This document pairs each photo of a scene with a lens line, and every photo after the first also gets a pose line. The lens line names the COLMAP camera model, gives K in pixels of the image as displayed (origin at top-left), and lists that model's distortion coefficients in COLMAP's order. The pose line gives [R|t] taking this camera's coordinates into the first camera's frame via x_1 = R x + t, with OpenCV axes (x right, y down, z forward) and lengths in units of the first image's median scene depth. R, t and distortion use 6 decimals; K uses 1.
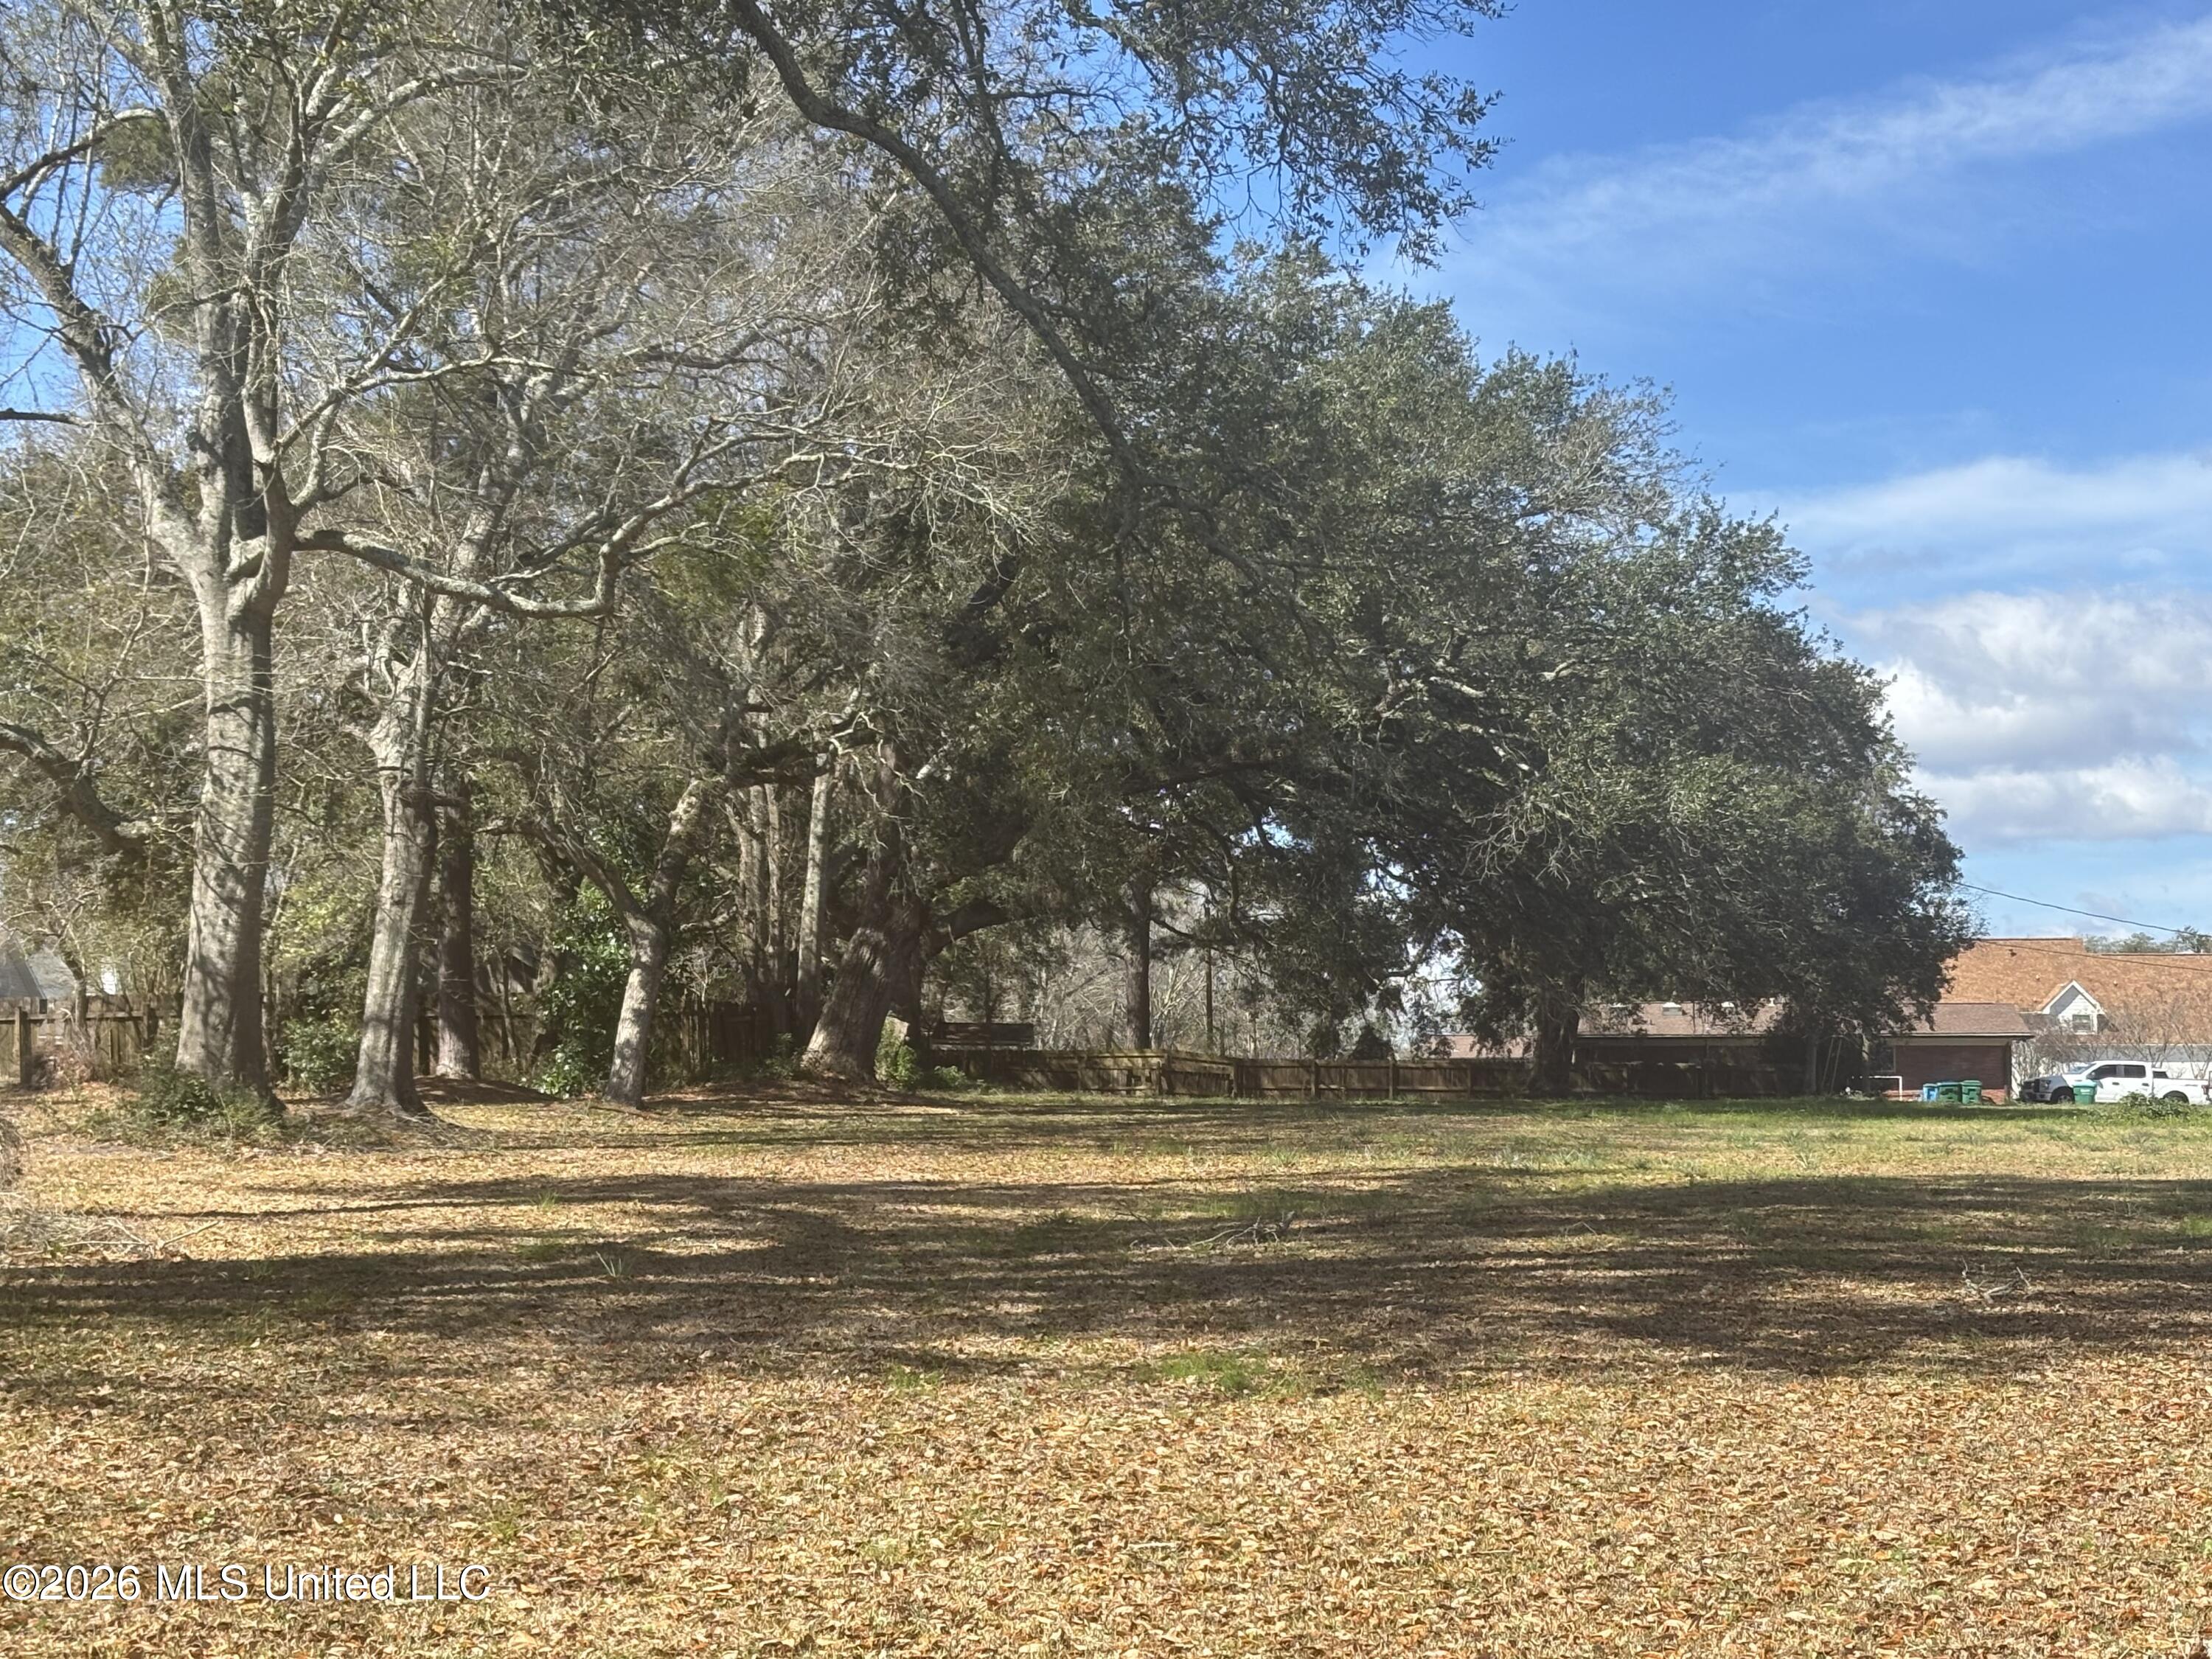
lens RADIAL K [[3831.8, 0, 1105.2], [0, 3831.8, 828.9], [0, 0, 1]] dist [-0.011302, 0.000000]
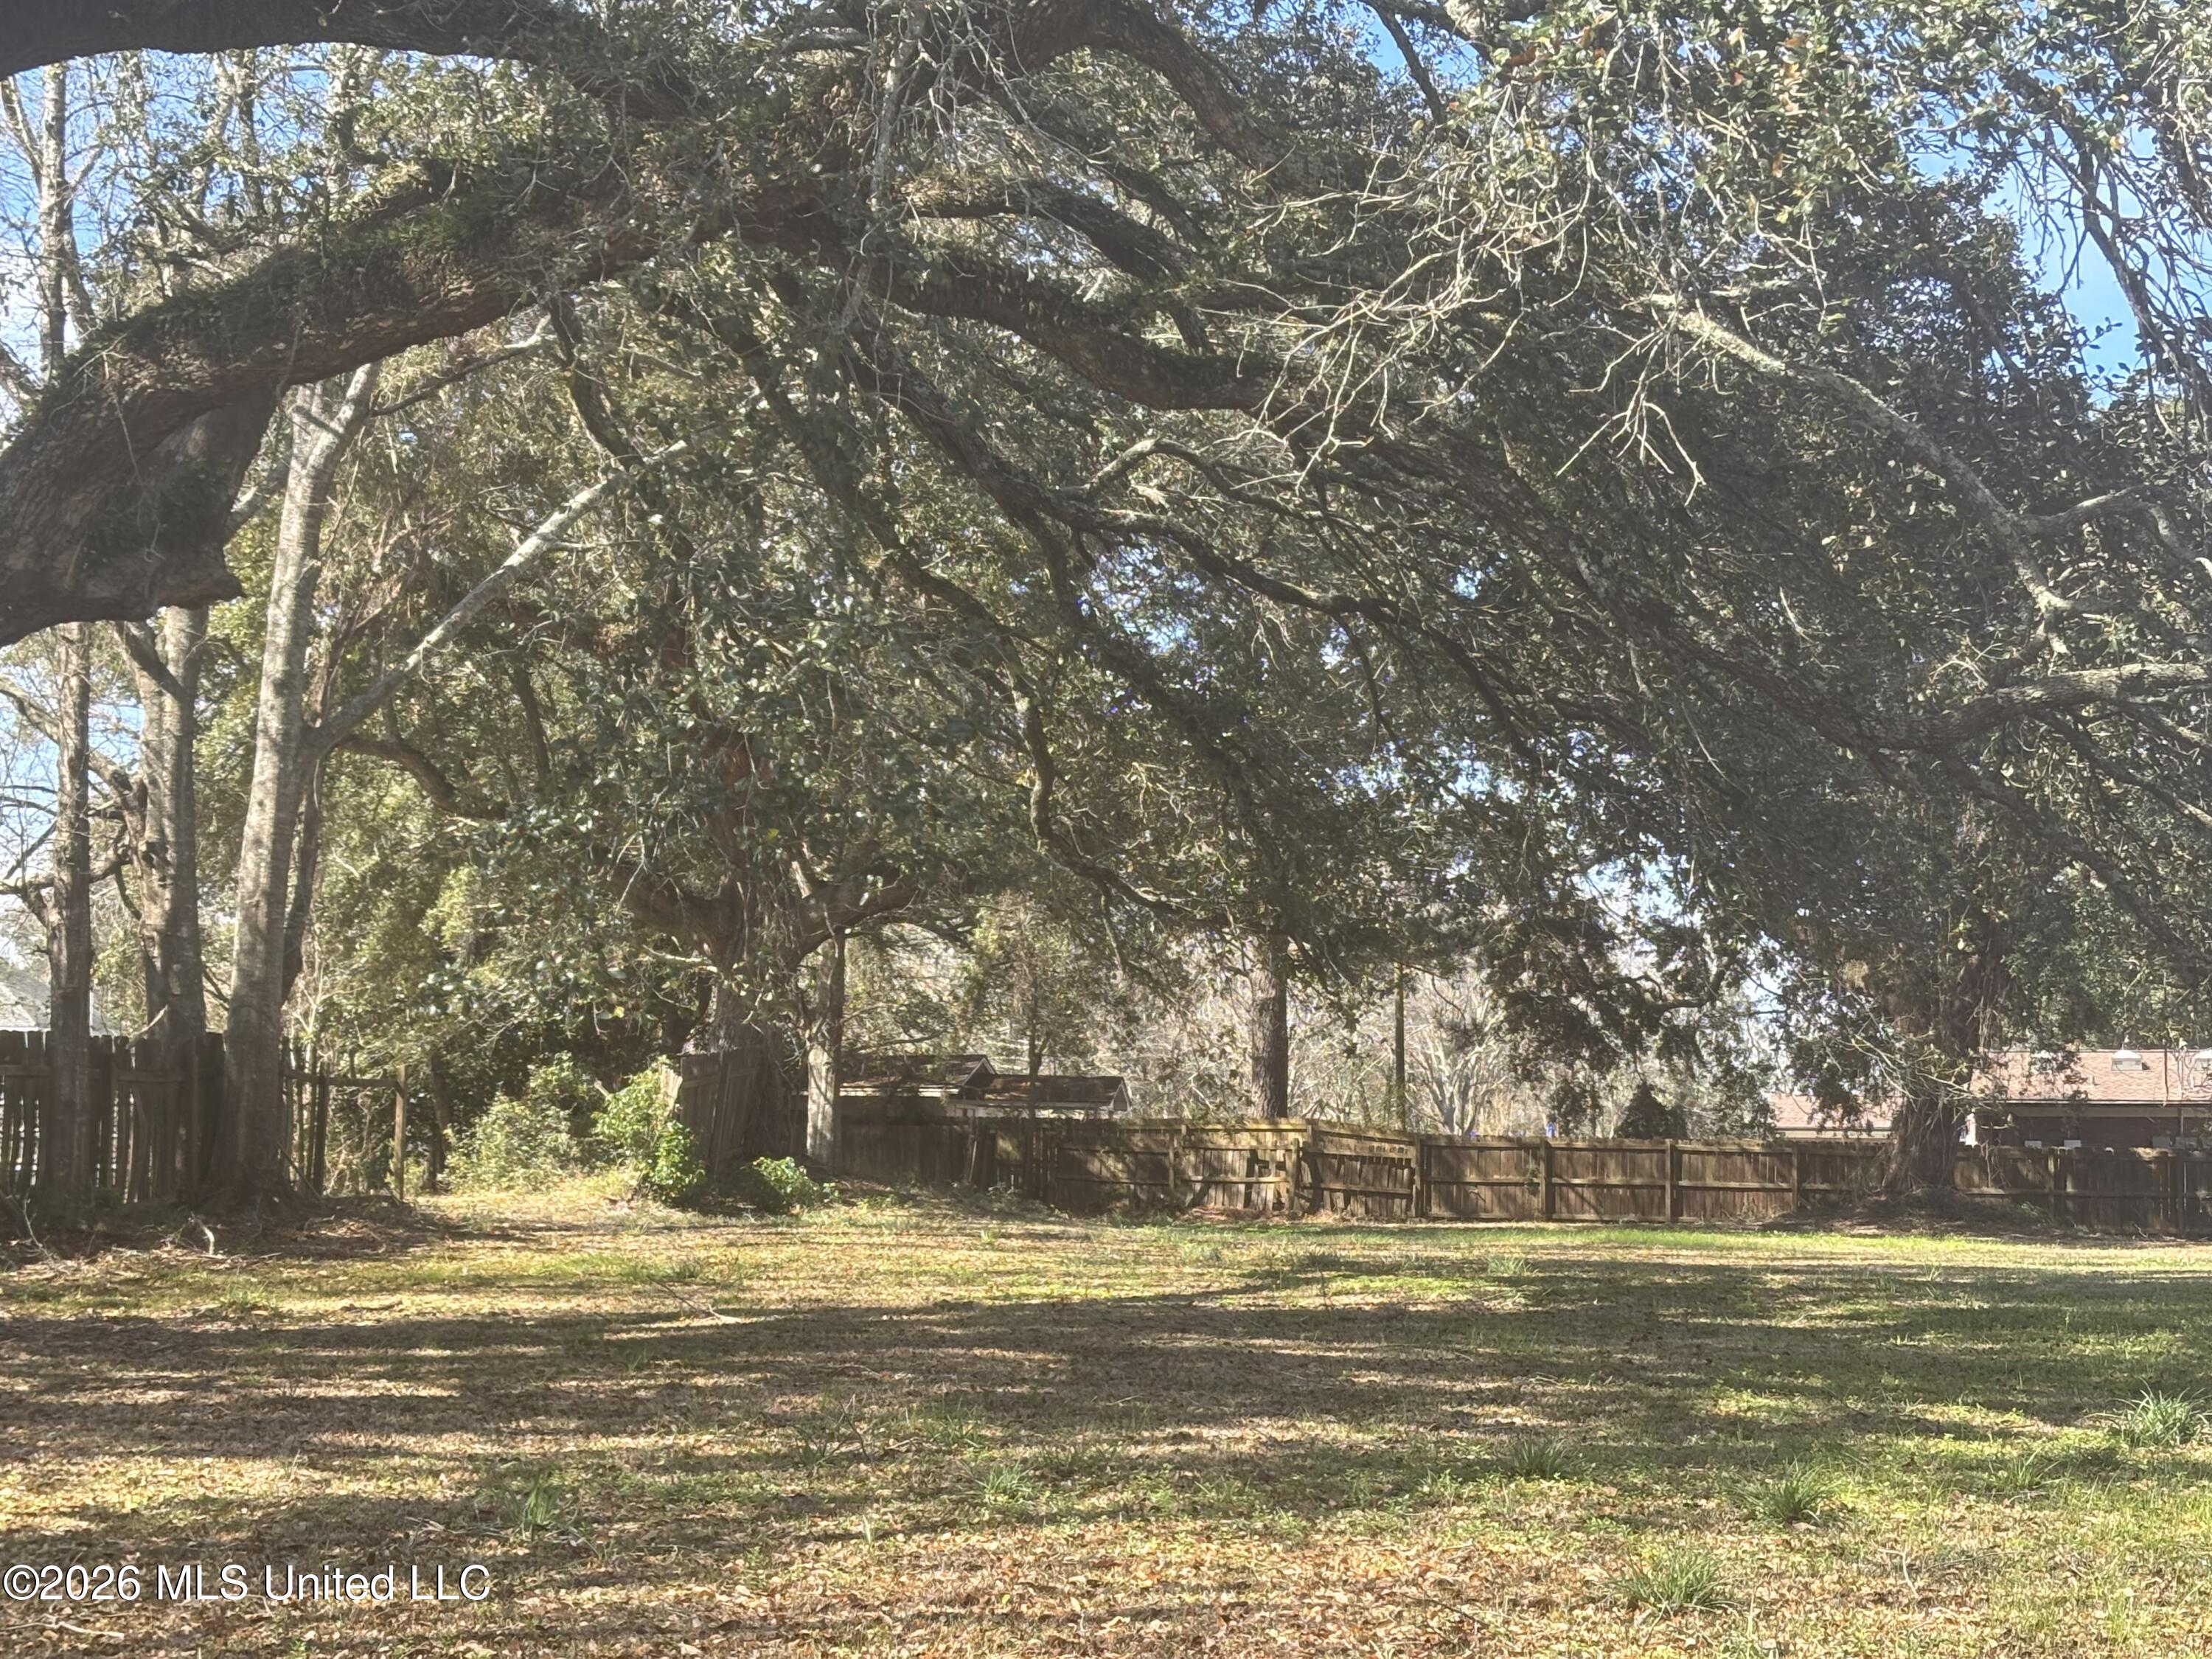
lens RADIAL K [[3831.8, 0, 1107.1], [0, 3831.8, 831.4], [0, 0, 1]] dist [-0.011302, 0.000000]
pose [[0.994153, 0.000329, -0.107981, 0.048655], [-0.001430, 0.999948, -0.010119, 0.015860], [0.107972, 0.010214, 0.994101, 0.353194]]
